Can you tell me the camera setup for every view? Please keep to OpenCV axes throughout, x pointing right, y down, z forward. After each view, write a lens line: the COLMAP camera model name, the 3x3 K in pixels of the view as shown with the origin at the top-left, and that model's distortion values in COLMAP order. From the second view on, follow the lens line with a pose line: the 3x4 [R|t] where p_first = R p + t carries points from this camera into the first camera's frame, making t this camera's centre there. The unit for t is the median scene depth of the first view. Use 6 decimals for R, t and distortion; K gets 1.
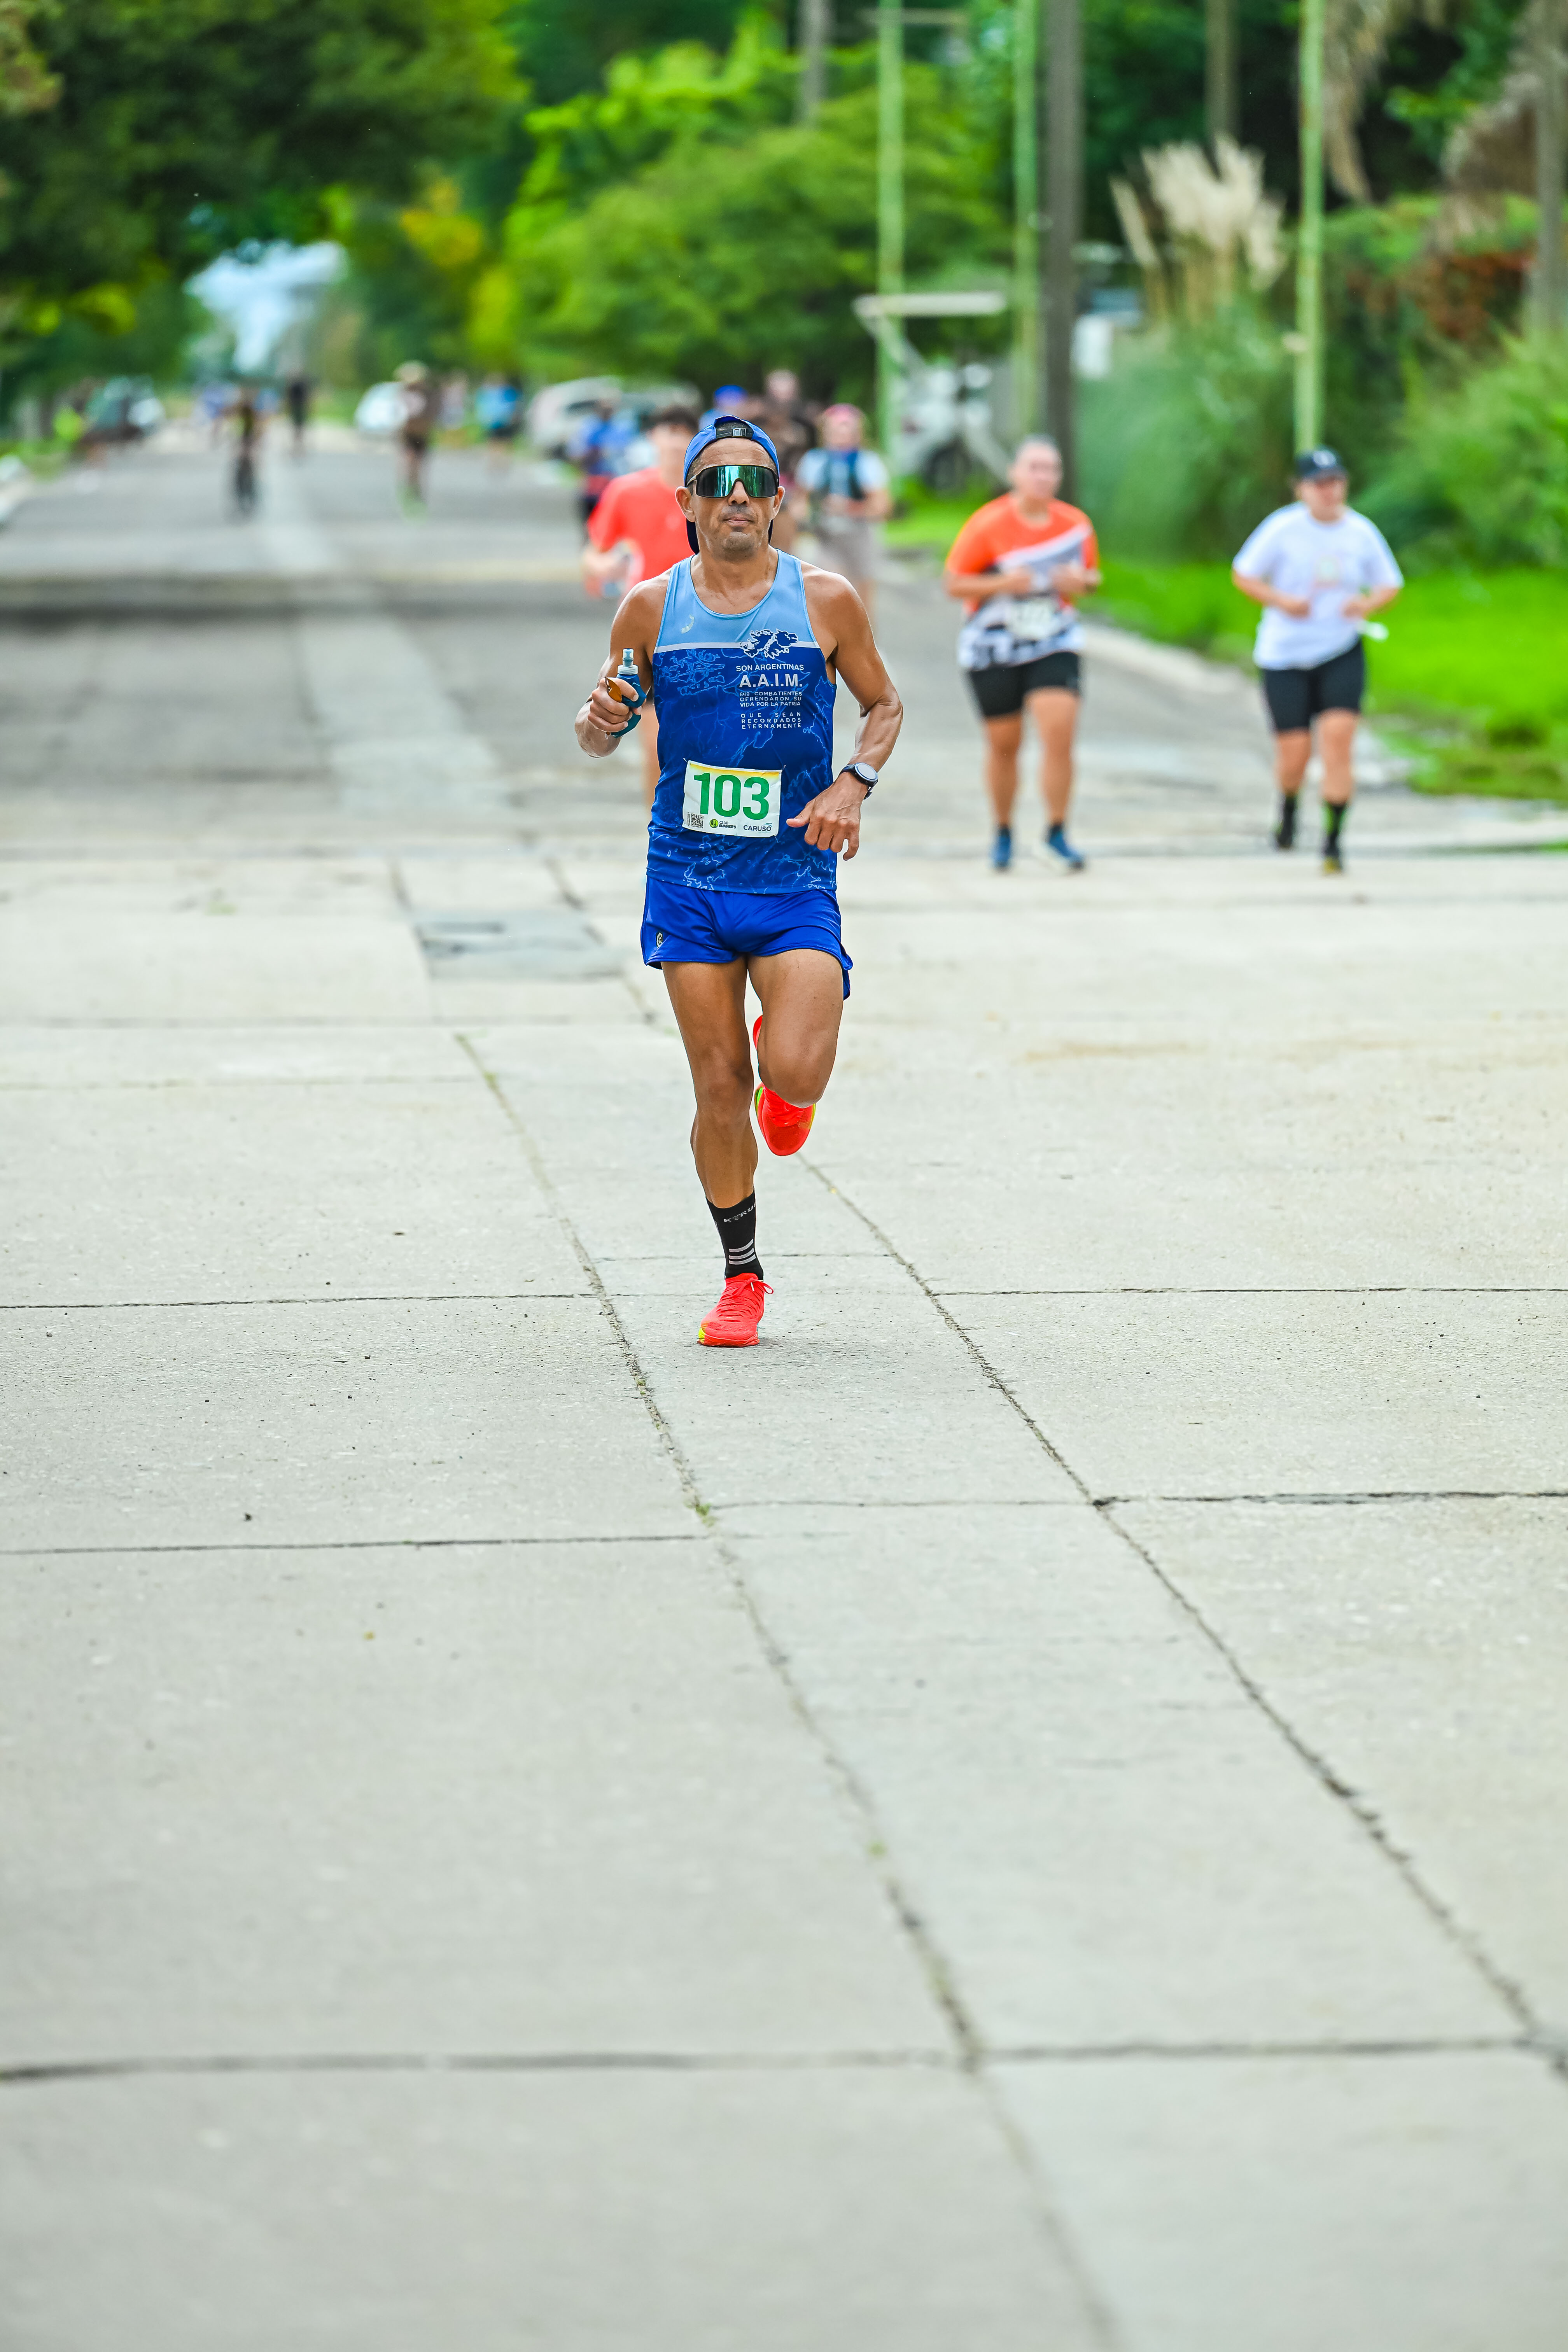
lens RADIAL K [[13426.2, 0, 783.7], [0, 13426.2, 1176.4], [0, 0, 1]] dist [-0.107197, 0.000000]
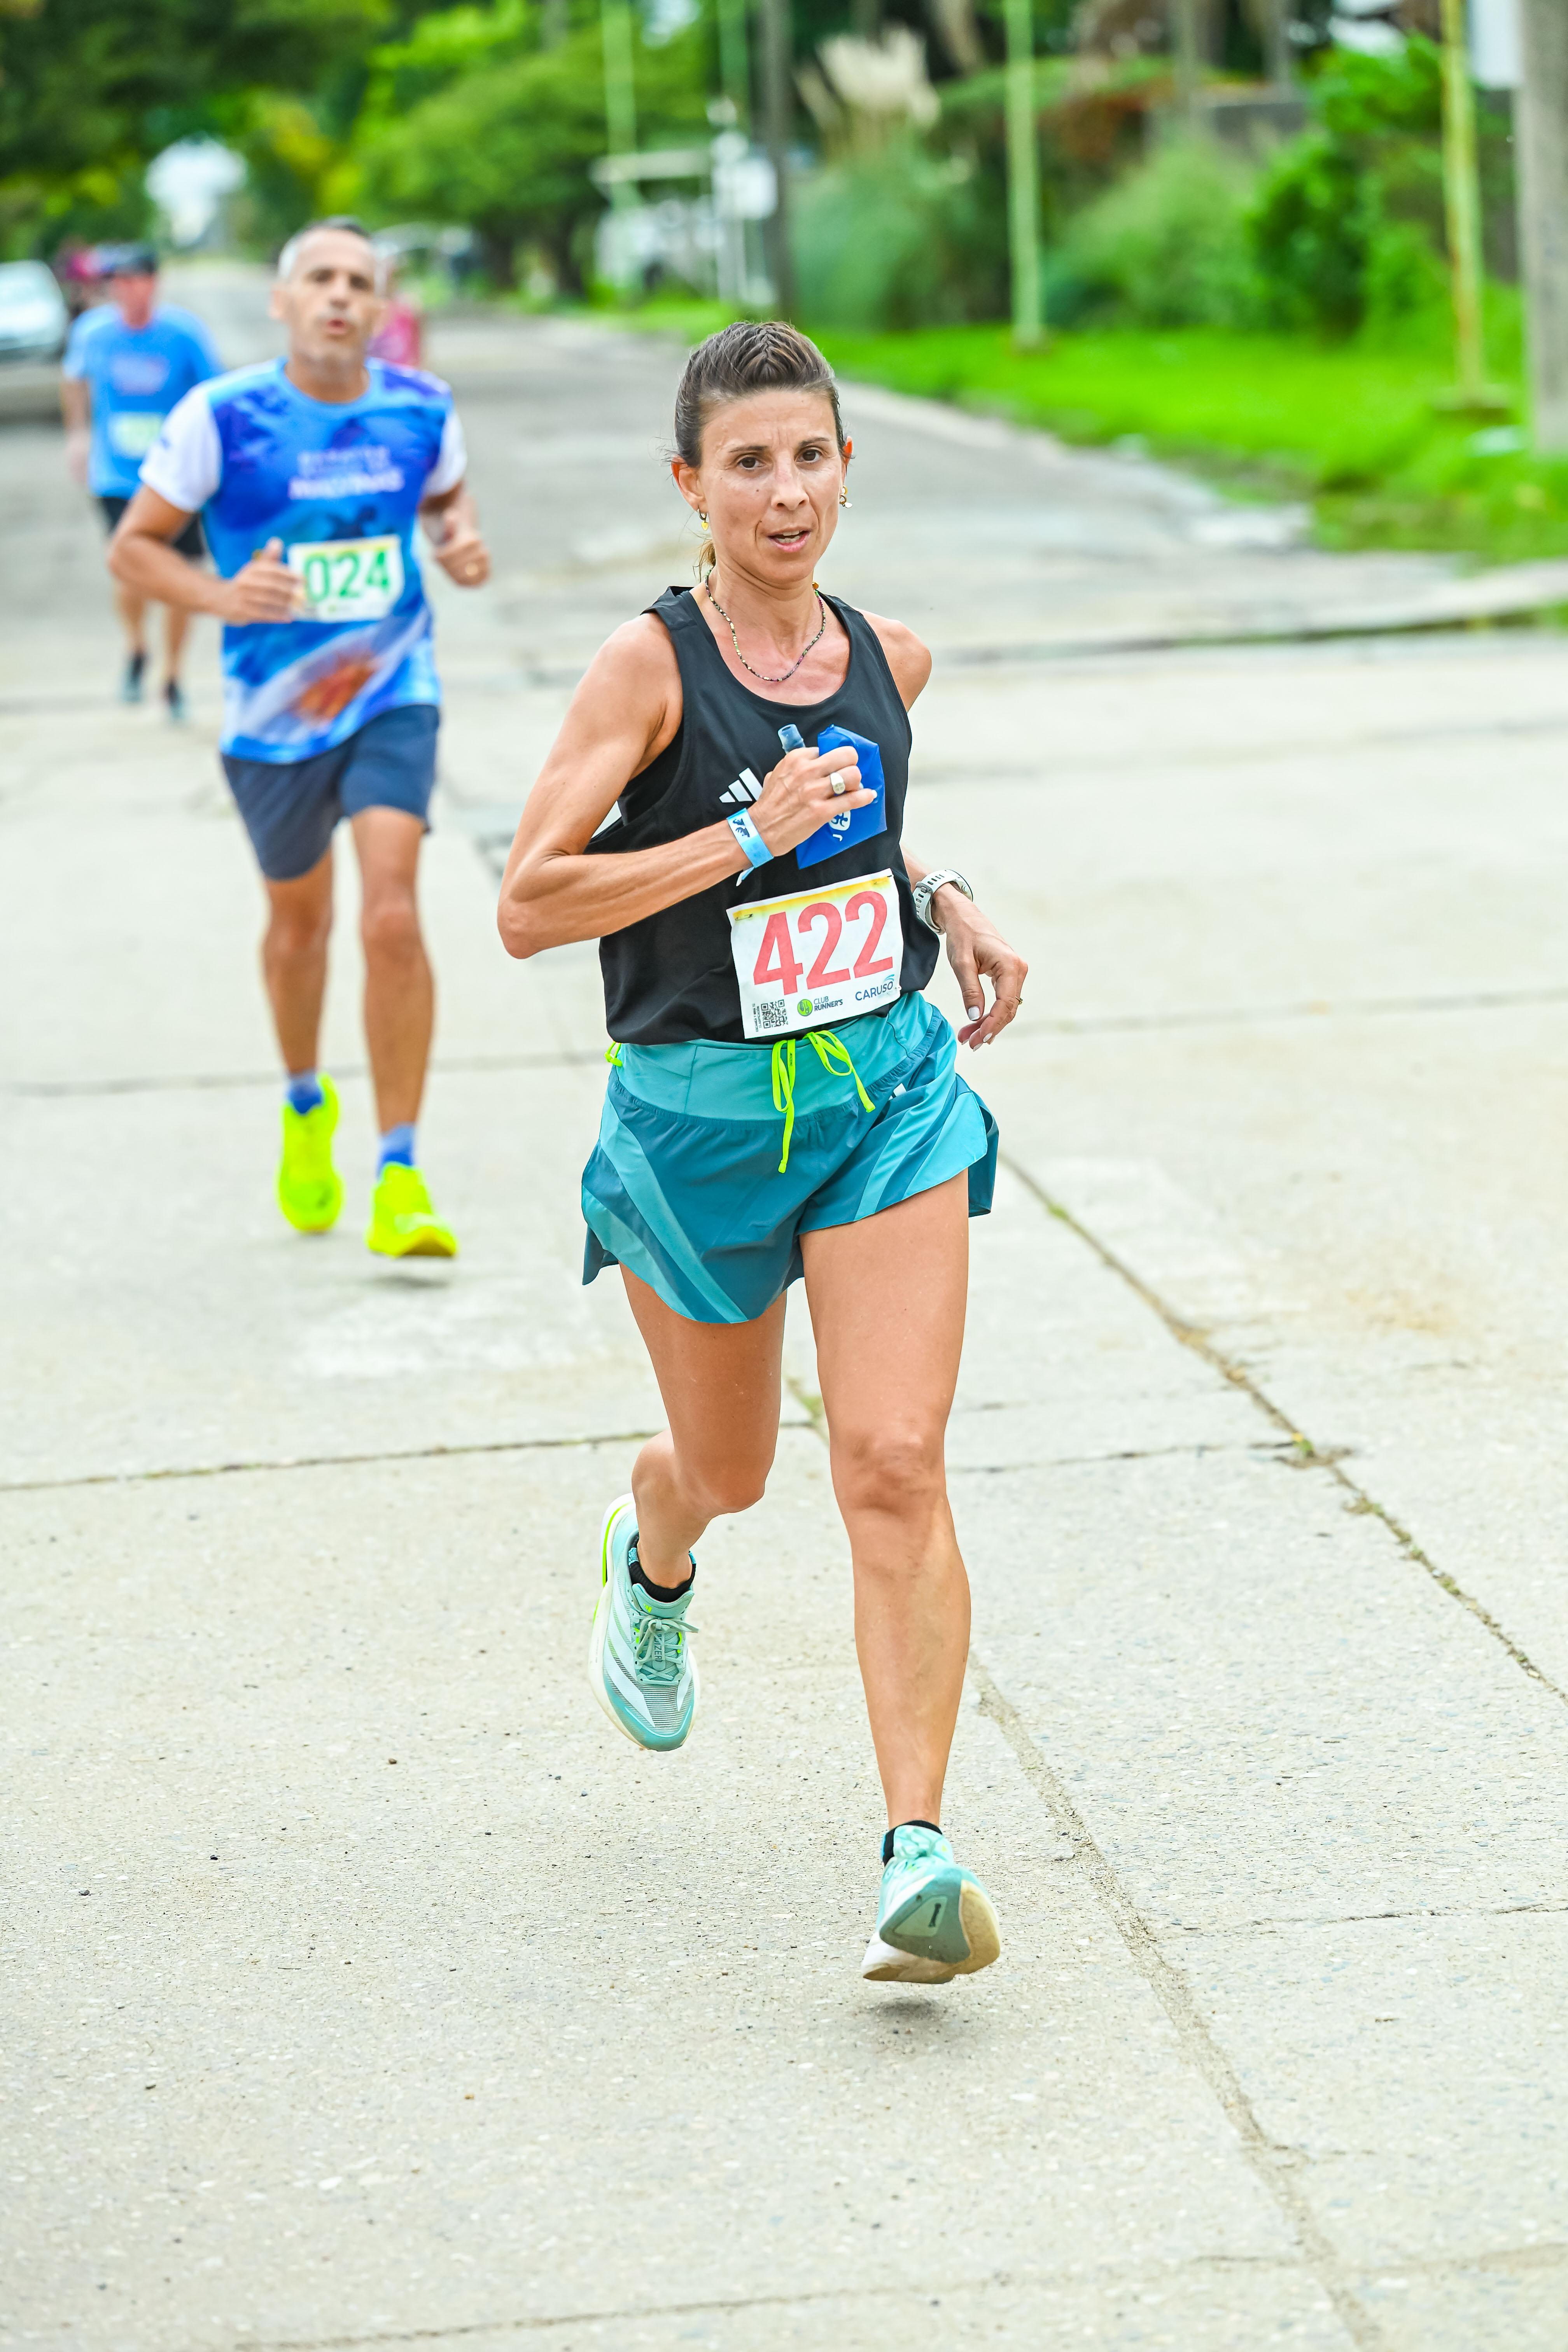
lens RADIAL K [[7412.3, 0, 781.5], [0, 7412.3, 1168.4], [0, 0, 1]] dist [0.072138, 0.000000]
pose [[0.998145, -0.048870, 0.036320, -0.011393], [0.046415, 0.996764, 0.065623, -0.009597], [-0.039410, -0.063815, 0.997183, 0.207992]]
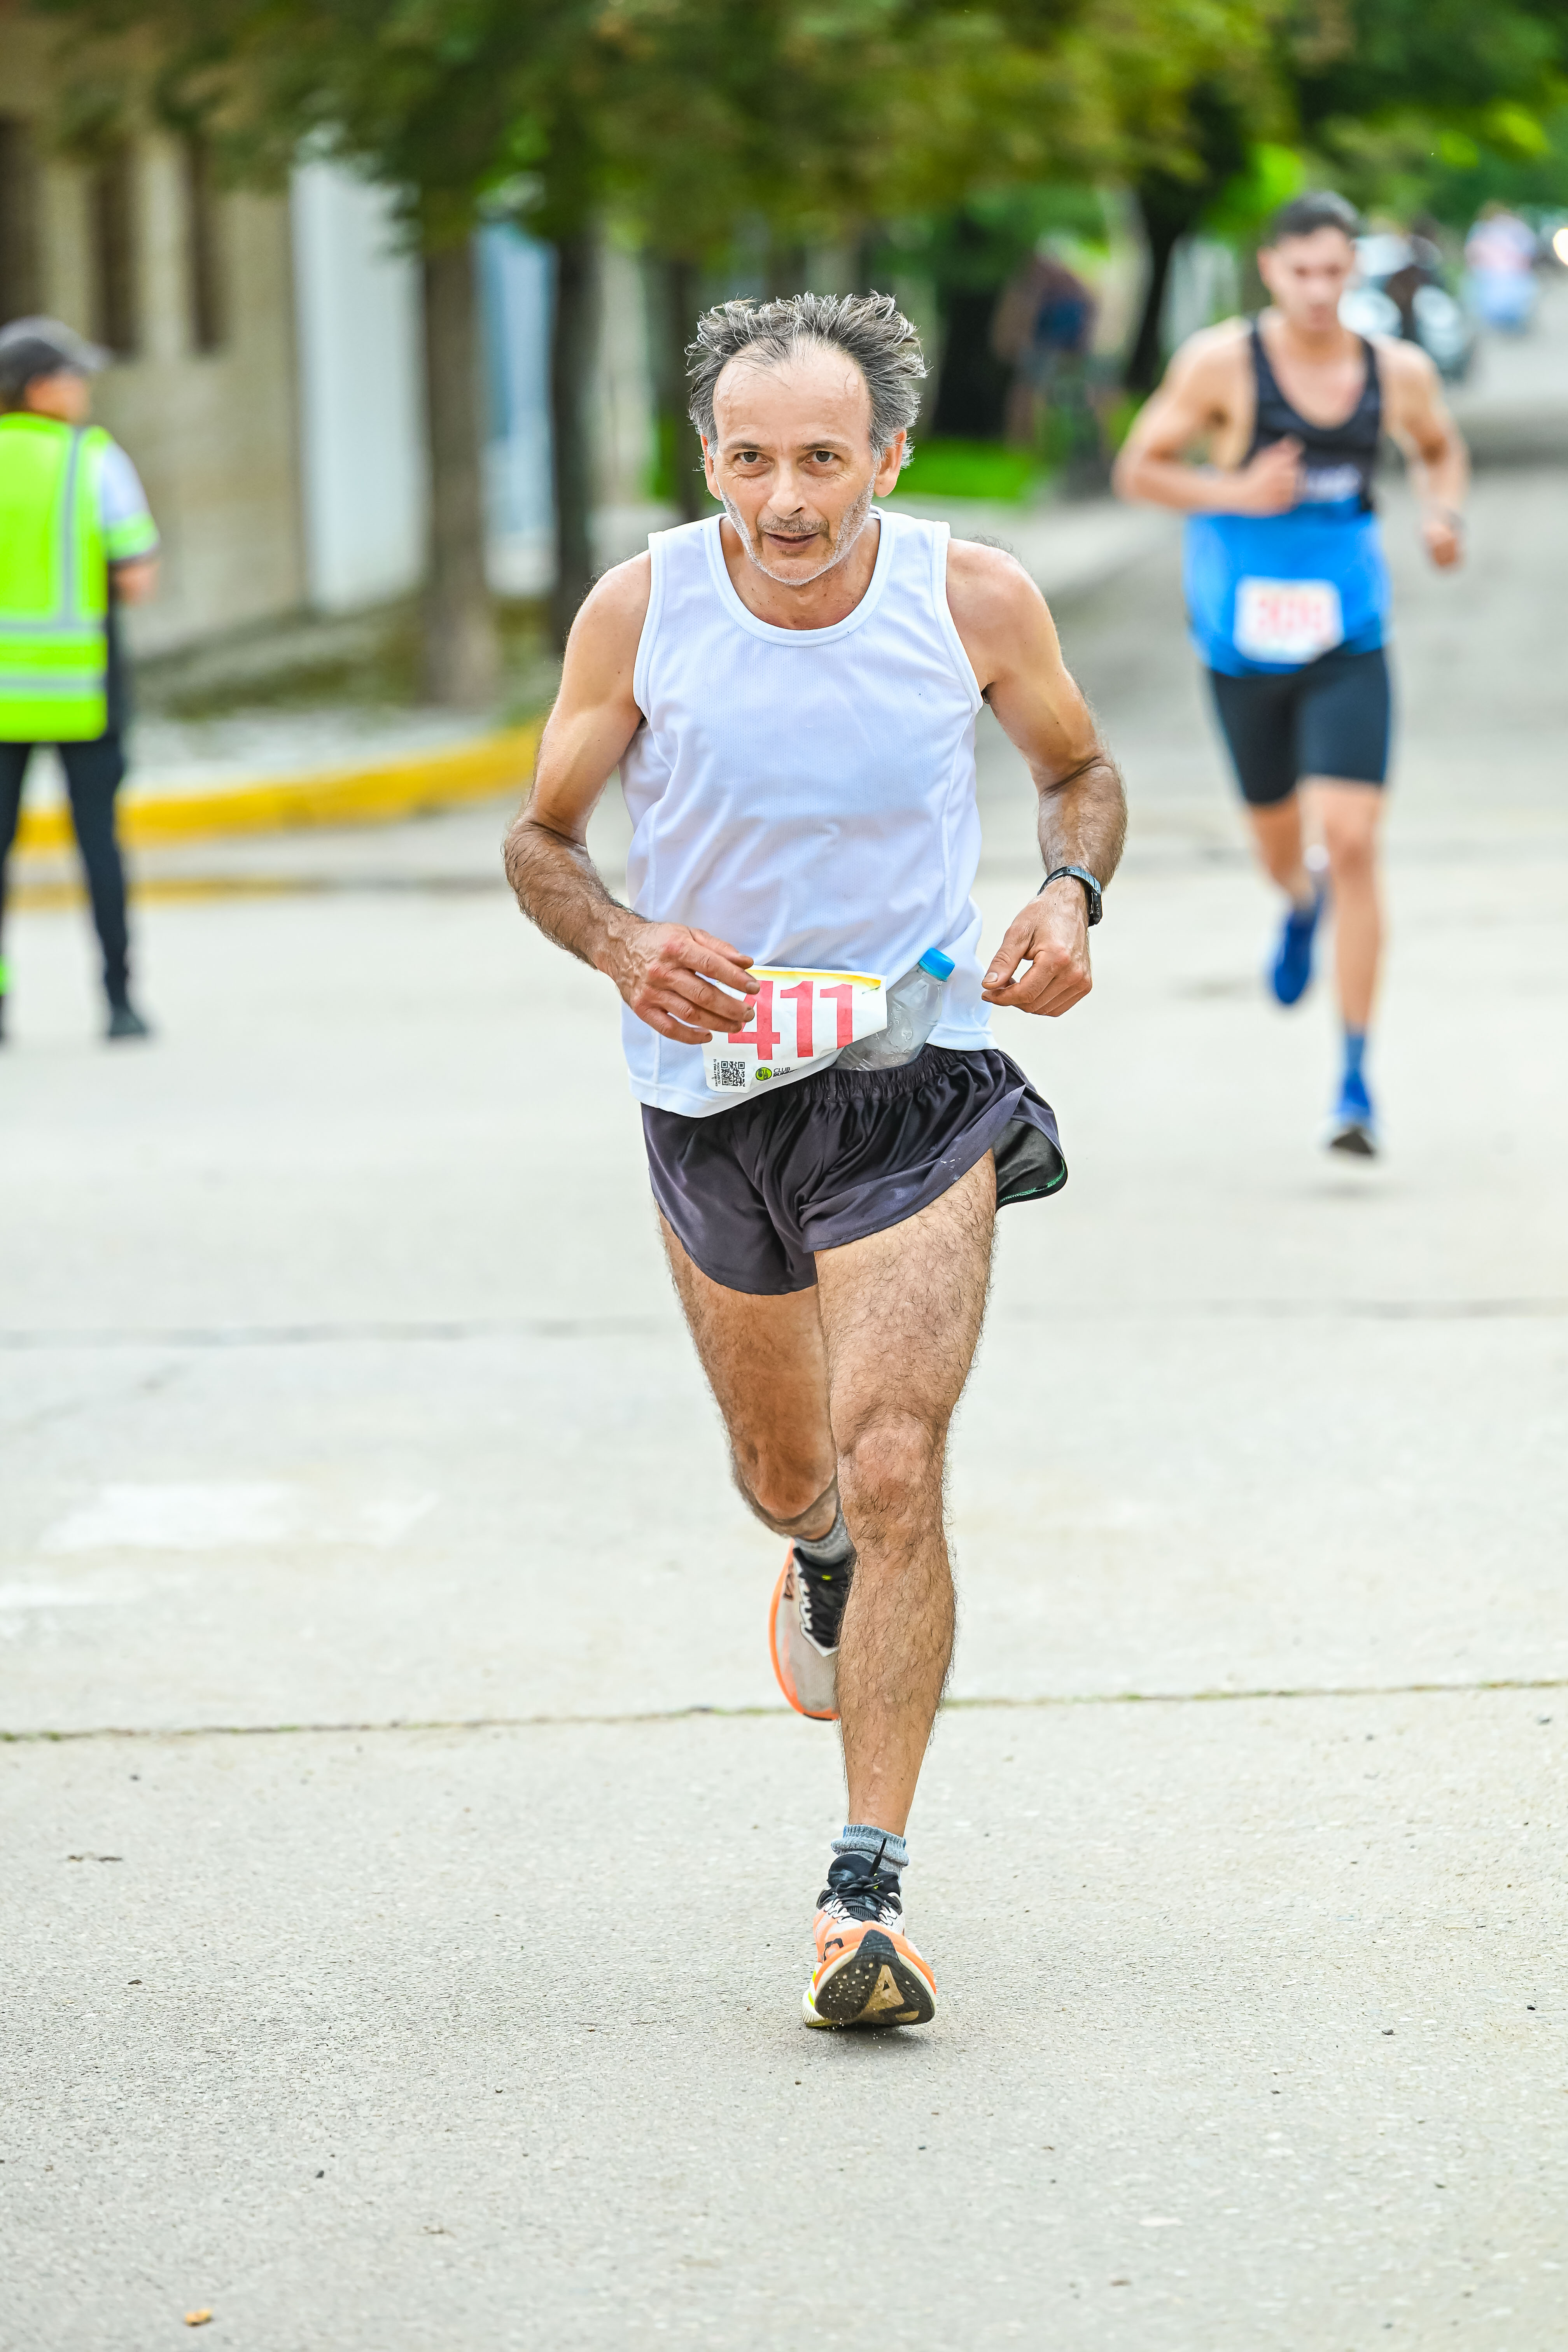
lens RADIAL K [[11072.3, 0, 783.8], [0, 11072.3, 1176.0], [0, 0, 1]] dist [-0.109585, 0.000000]
pose [[0.993234, -0.008652, -0.115807, -0.010415], [0.011502, 0.999647, 0.023964, -0.008772], [0.115559, -0.025134, 0.992983, 0.192228]]
